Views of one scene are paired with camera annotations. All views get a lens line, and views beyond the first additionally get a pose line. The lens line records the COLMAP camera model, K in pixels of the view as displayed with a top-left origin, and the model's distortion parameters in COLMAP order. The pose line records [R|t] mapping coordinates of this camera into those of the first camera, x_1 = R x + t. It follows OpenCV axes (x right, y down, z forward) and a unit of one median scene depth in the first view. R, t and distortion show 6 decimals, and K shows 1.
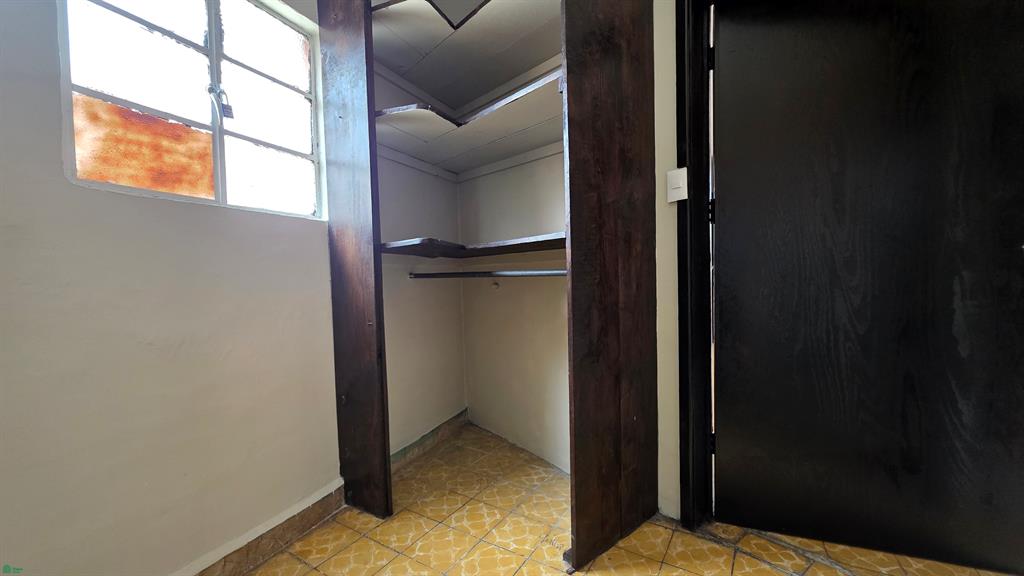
lens RADIAL K [[406.9, 0, 515.4], [0, 406.9, 291.7], [0, 0, 1]] dist [0.001189, -0.000373]
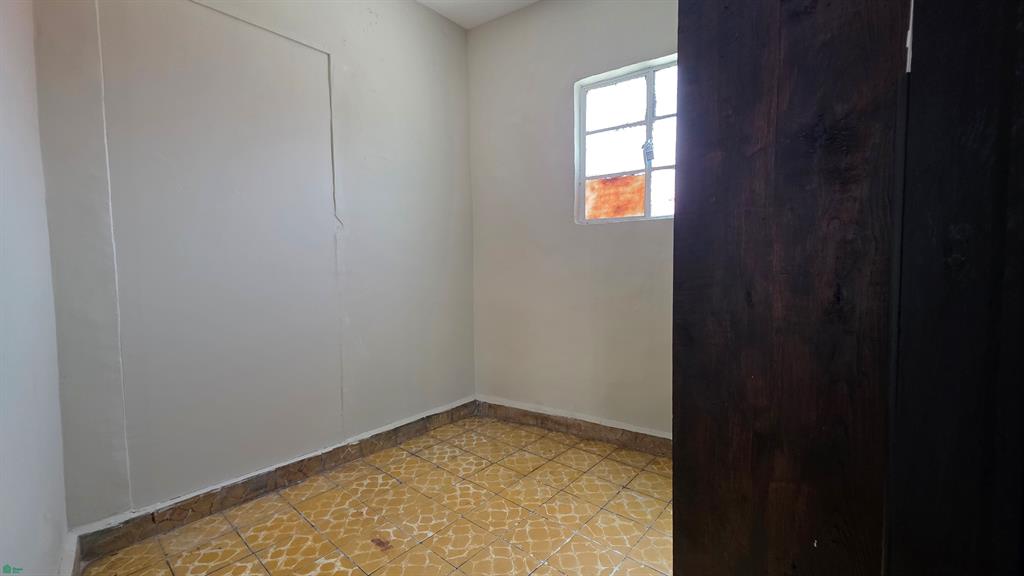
lens RADIAL K [[406.9, 0, 515.4], [0, 406.9, 291.7], [0, 0, 1]] dist [0.001189, -0.000373]
pose [[-0.153557, 0.082761, -0.984668, 1.023781], [-0.021871, 0.995958, 0.087121, -0.062356], [0.987898, 0.034913, -0.151127, 0.828748]]
